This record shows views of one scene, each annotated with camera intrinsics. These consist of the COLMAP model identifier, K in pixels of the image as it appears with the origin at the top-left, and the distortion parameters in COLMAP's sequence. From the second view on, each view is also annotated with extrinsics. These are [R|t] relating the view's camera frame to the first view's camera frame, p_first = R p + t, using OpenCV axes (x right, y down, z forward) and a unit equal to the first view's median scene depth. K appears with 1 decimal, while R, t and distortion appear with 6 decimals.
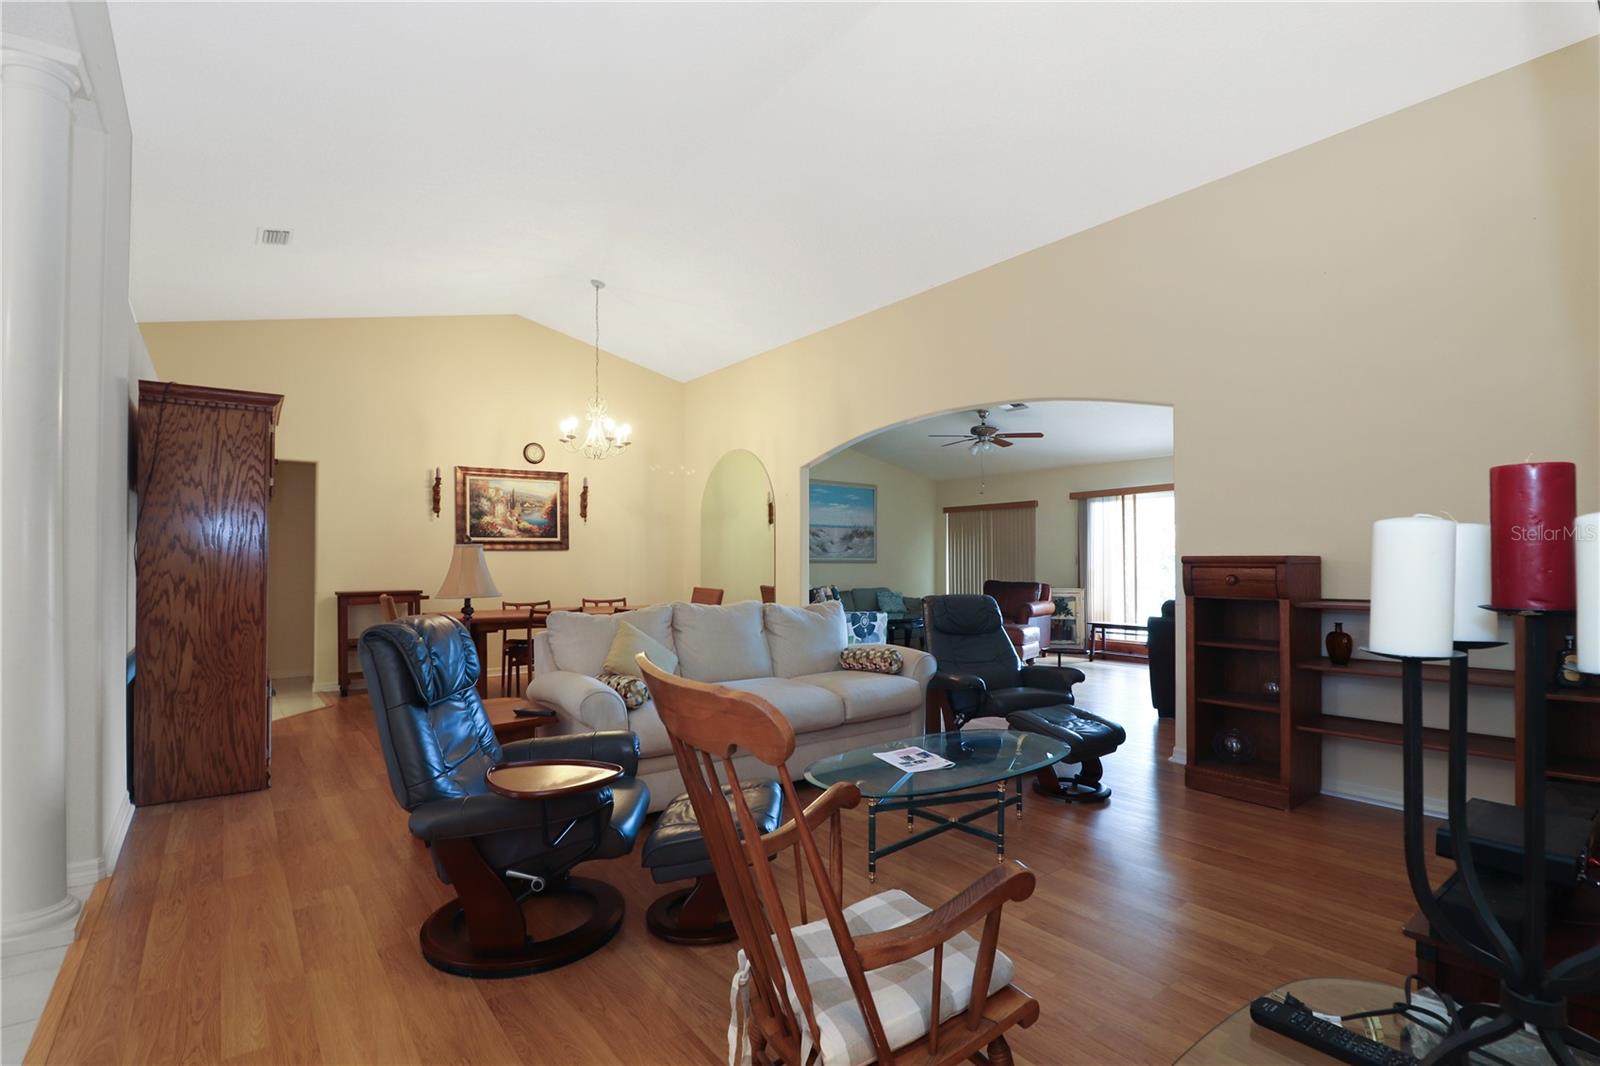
lens RADIAL K [[766.0, 0, 807.2], [0, 766.0, 550.4], [0, 0, 1]] dist [-0.000428, -0.000387]
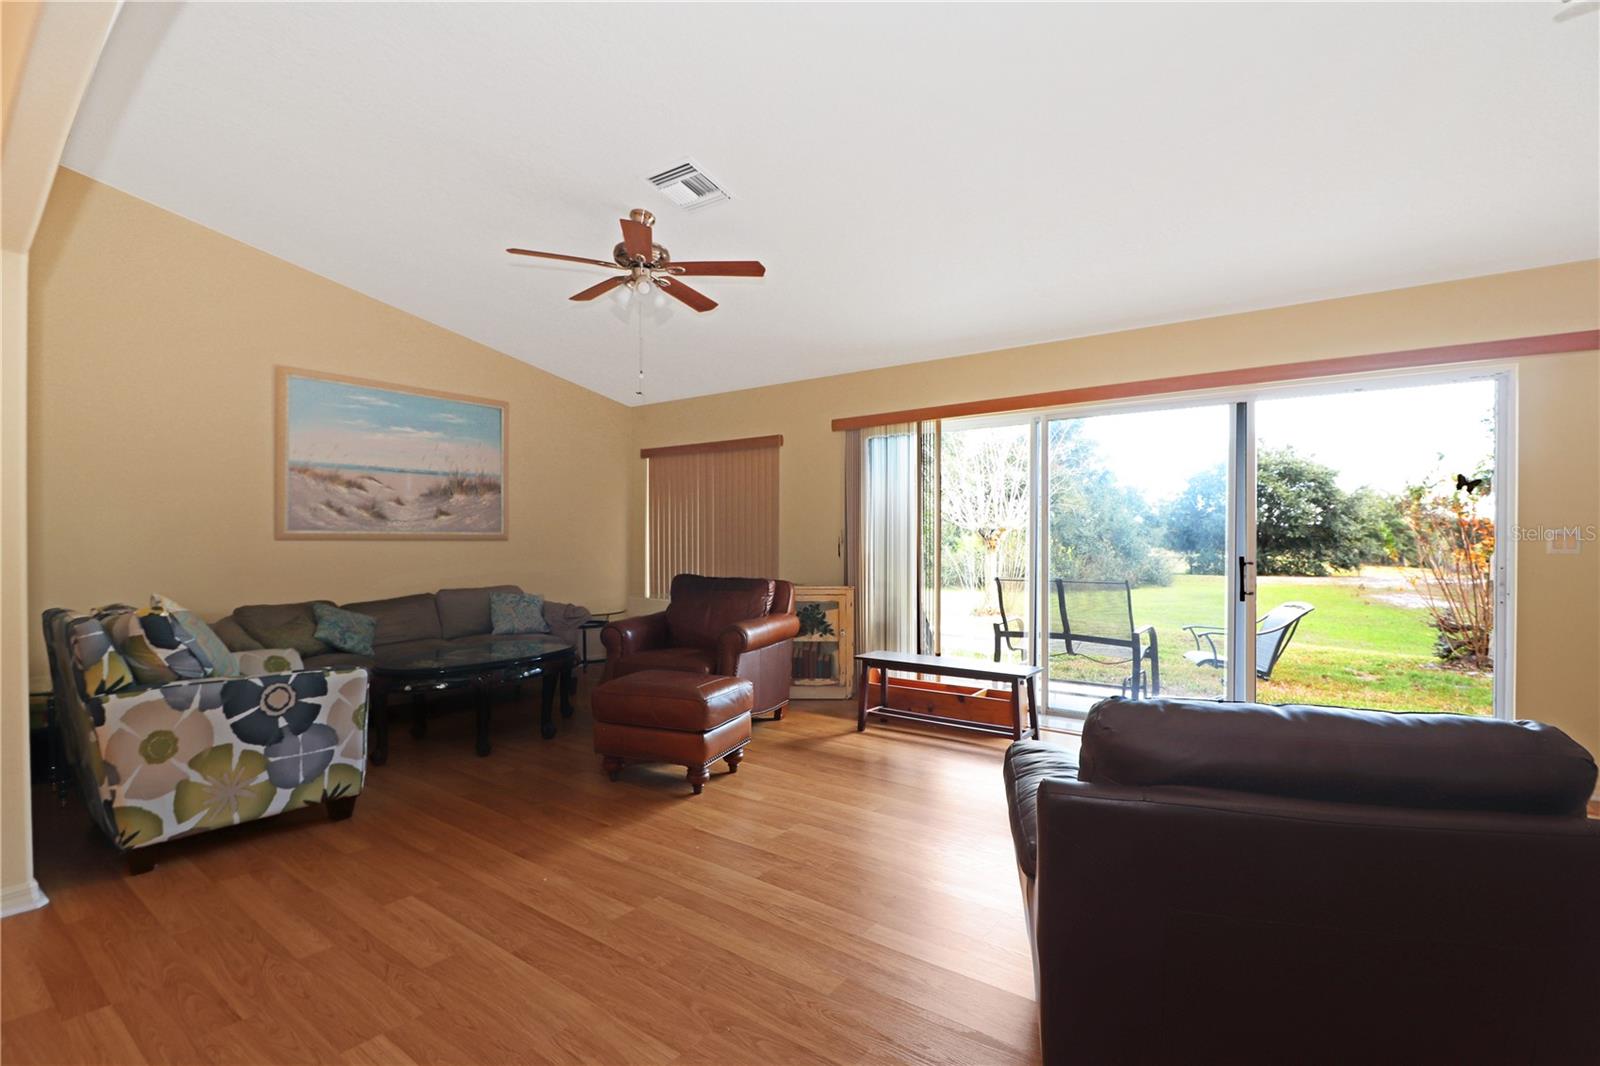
lens RADIAL K [[766.0, 0, 807.2], [0, 766.0, 550.4], [0, 0, 1]] dist [-0.000428, -0.000387]
pose [[0.966716, -0.002411, 0.255839, 0.189073], [-0.005730, 0.999501, 0.031068, 0.005920], [-0.255786, -0.031500, 0.966220, 0.475625]]
